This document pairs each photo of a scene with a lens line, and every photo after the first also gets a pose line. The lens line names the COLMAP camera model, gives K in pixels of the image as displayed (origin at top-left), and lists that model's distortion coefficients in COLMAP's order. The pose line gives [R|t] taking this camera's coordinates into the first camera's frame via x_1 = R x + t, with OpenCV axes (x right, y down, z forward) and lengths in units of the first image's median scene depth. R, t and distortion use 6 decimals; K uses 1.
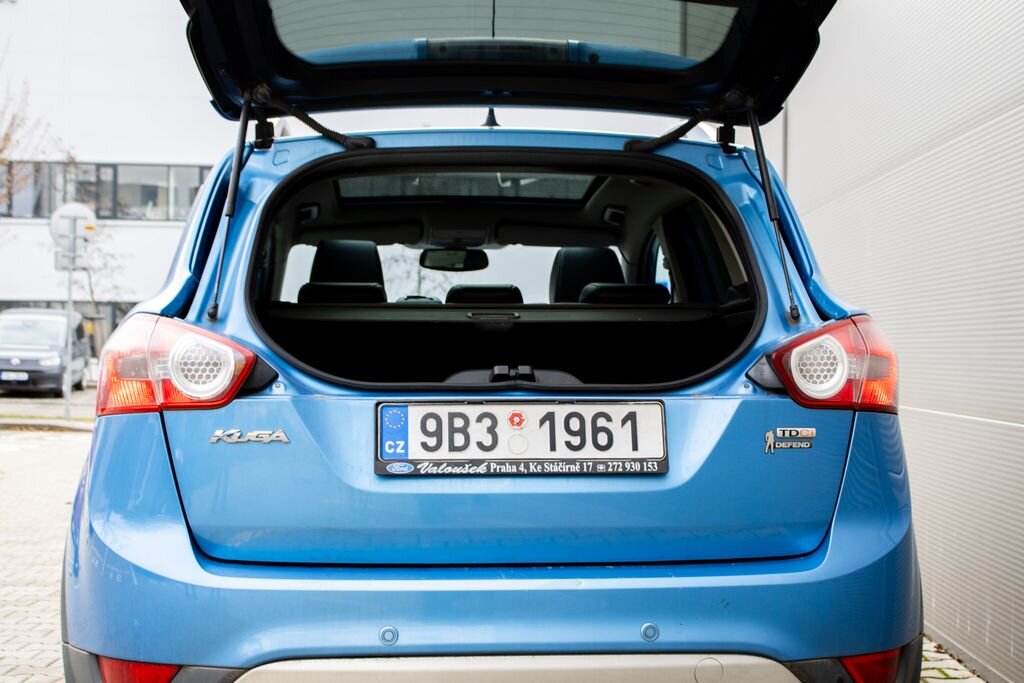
lens RADIAL K [[1557.3, 0, 505.5], [0, 1557.3, 336.2], [0, 0, 1]] dist [-0.092638, 0.000000]
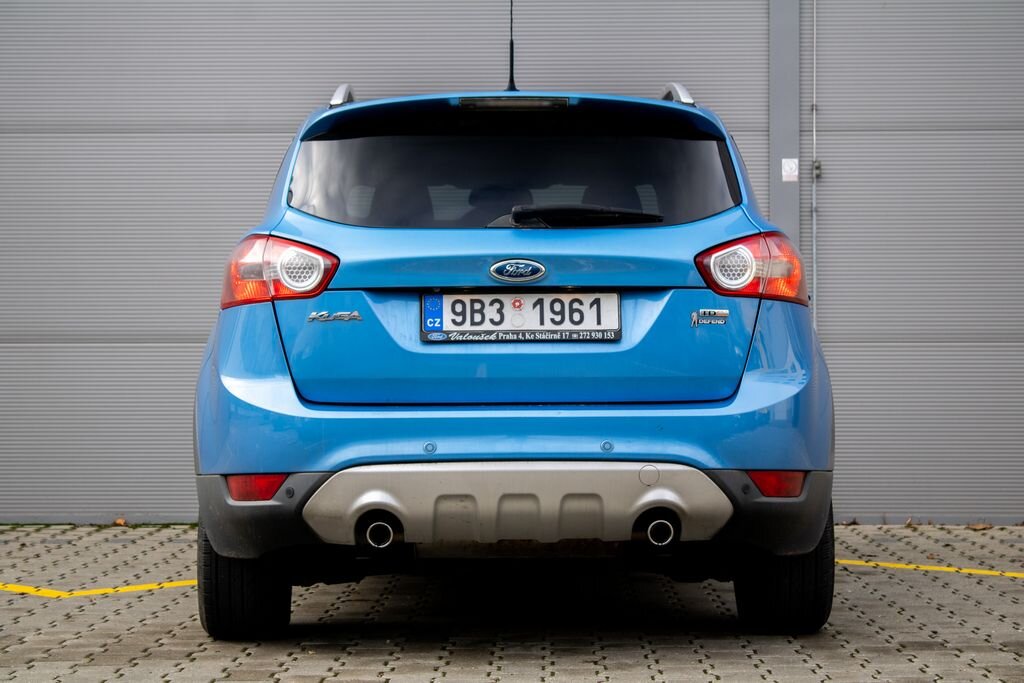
lens RADIAL K [[2422.6, 0, 518.1], [0, 2422.6, 334.6], [0, 0, 1]] dist [-0.323467, 0.000000]
pose [[0.998450, -0.007635, -0.055134, 0.132671], [0.007735, 0.999969, 0.001594, 0.078855], [0.055120, -0.002018, 0.998478, -1.259430]]
